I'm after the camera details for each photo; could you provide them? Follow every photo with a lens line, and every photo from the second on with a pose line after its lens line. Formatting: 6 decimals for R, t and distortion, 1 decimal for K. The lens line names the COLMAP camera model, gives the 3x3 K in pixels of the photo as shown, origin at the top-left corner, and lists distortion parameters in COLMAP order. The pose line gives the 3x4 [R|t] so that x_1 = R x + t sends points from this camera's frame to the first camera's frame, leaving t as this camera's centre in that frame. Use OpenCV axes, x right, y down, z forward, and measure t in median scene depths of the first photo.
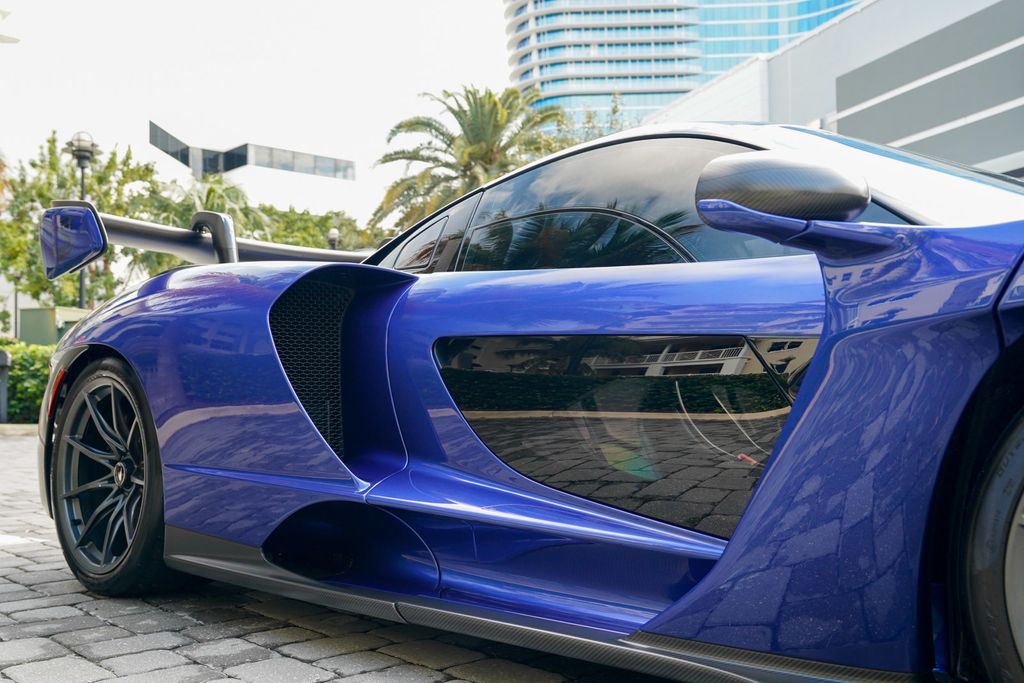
lens RADIAL K [[1006.2, 0, 521.1], [0, 1006.2, 356.9], [0, 0, 1]] dist [0.015341, 0.023468]
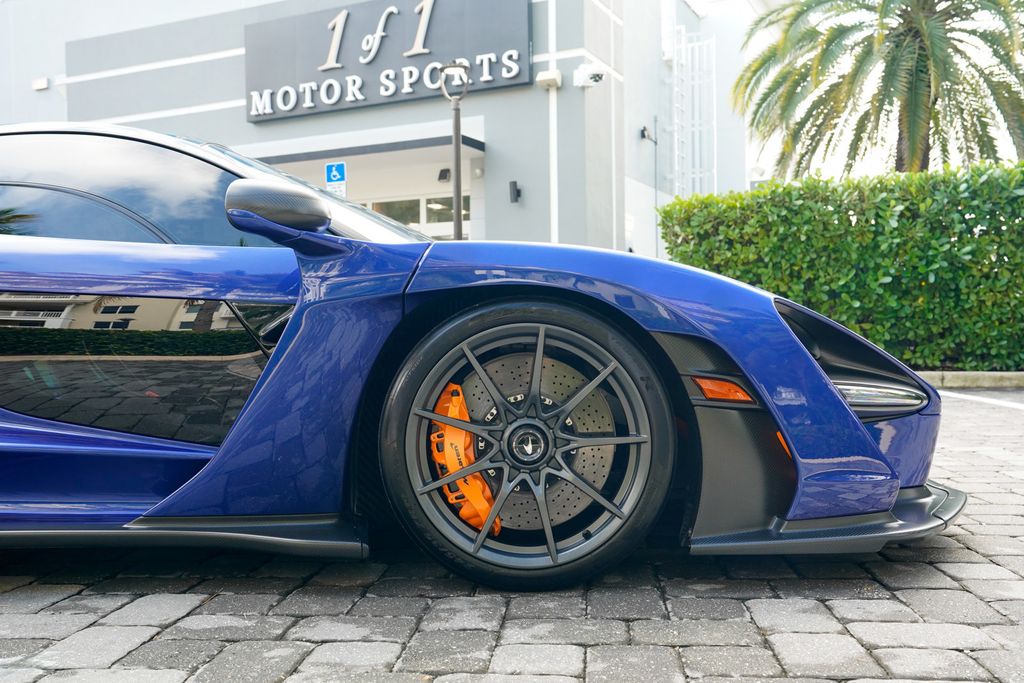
lens RADIAL K [[959.9, 0, 512.0], [0, 959.9, 341.5], [0, 0, 1]] dist [-0.031064, 0.119021]
pose [[0.718896, 0.009768, 0.695049, -0.025650], [-0.027023, 0.999538, 0.013903, 0.000502], [-0.694593, -0.028777, 0.718827, -0.015576]]
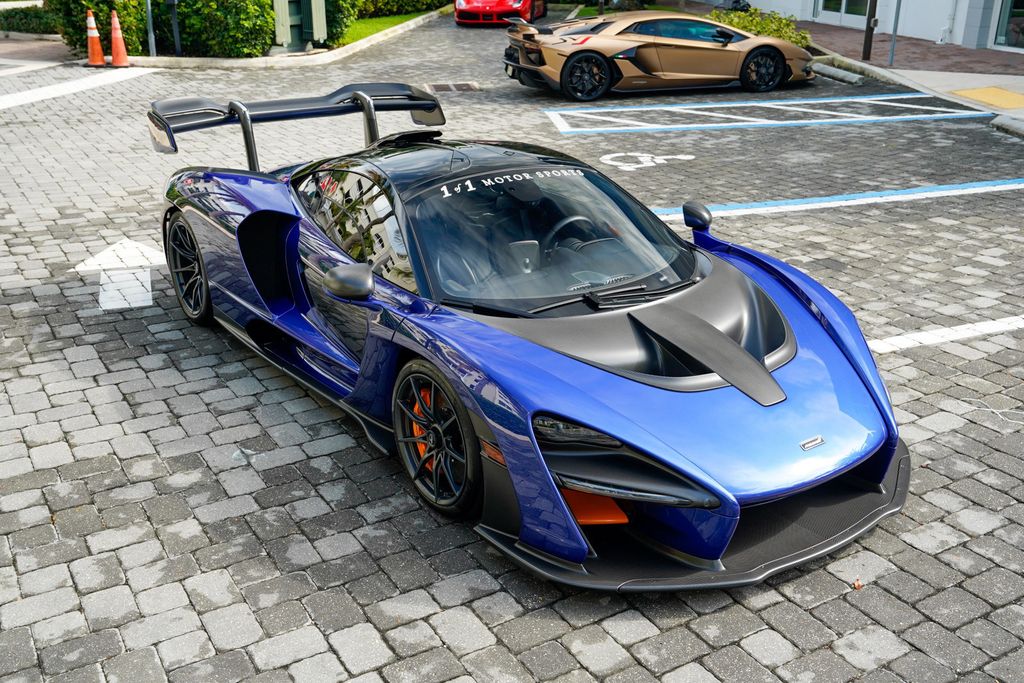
lens RADIAL K [[1006.2, 0, 521.1], [0, 1006.2, 356.9], [0, 0, 1]] dist [0.015341, 0.023468]
pose [[0.983457, 0.078977, -0.163016, 0.064545], [-0.004461, 0.910234, 0.414070, -0.061380], [0.181084, -0.406493, 0.895529, -0.084685]]
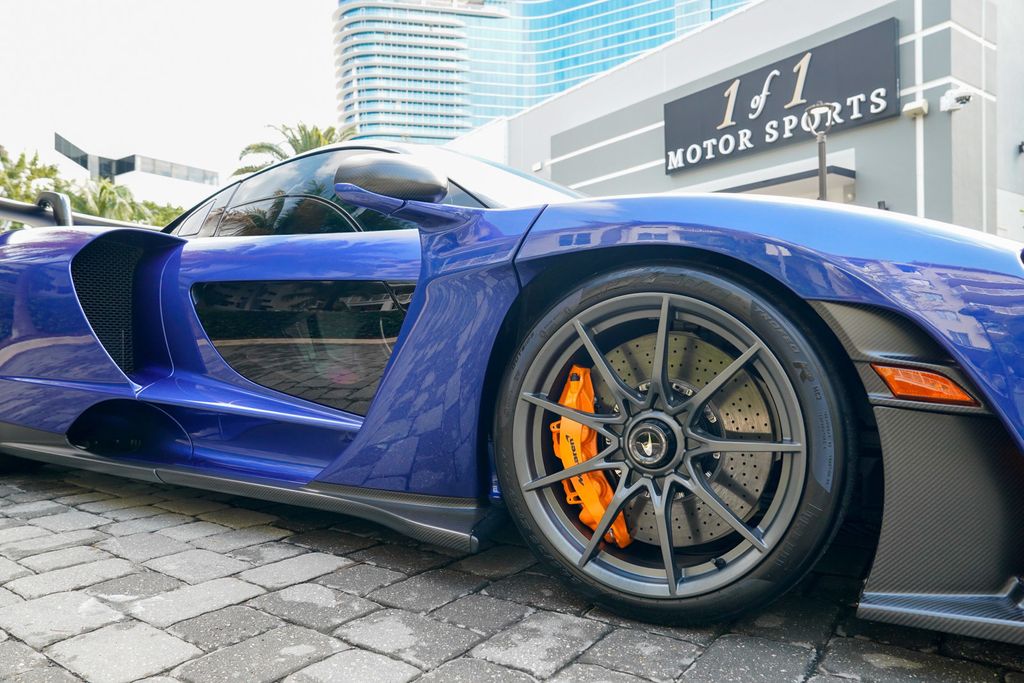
lens RADIAL K [[699.2, 0, 512.9], [0, 699.2, 348.4], [0, 0, 1]] dist [-0.110166, 0.079238]
pose [[0.971151, 0.011918, 0.238167, 0.009688], [-0.021353, 0.999084, 0.037075, 0.002177], [-0.237507, -0.041091, 0.970516, -0.002621]]
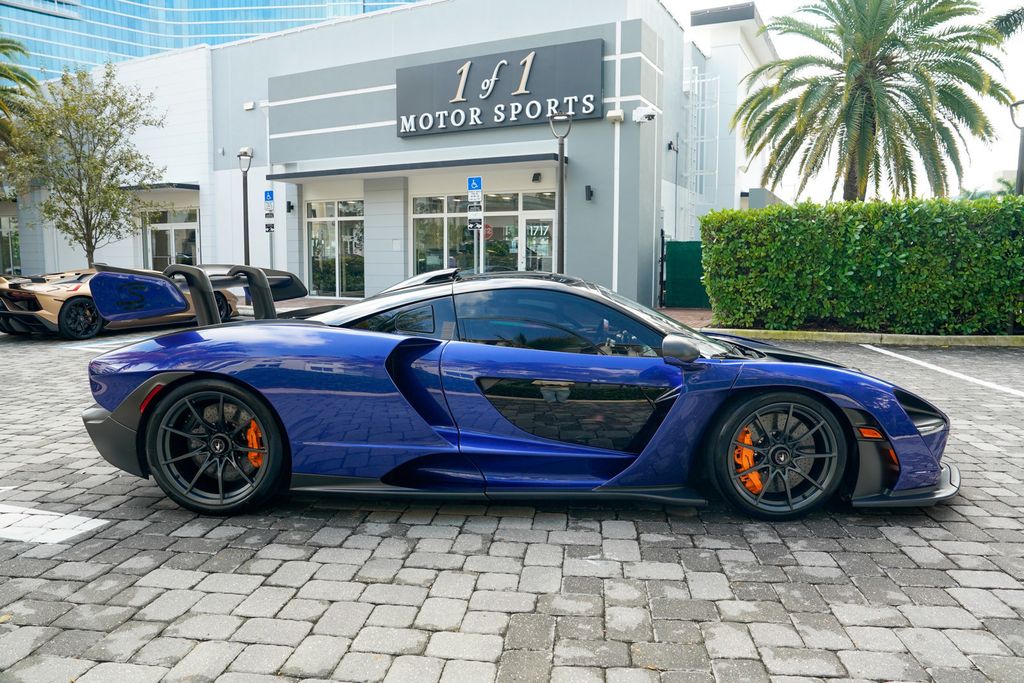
lens RADIAL K [[699.2, 0, 512.9], [0, 699.2, 348.4], [0, 0, 1]] dist [-0.110166, 0.079238]
pose [[0.735604, -0.062500, 0.674522, -0.086416], [-0.040812, 0.989837, 0.136225, -0.023685], [-0.676181, -0.127736, 0.725577, -0.014614]]
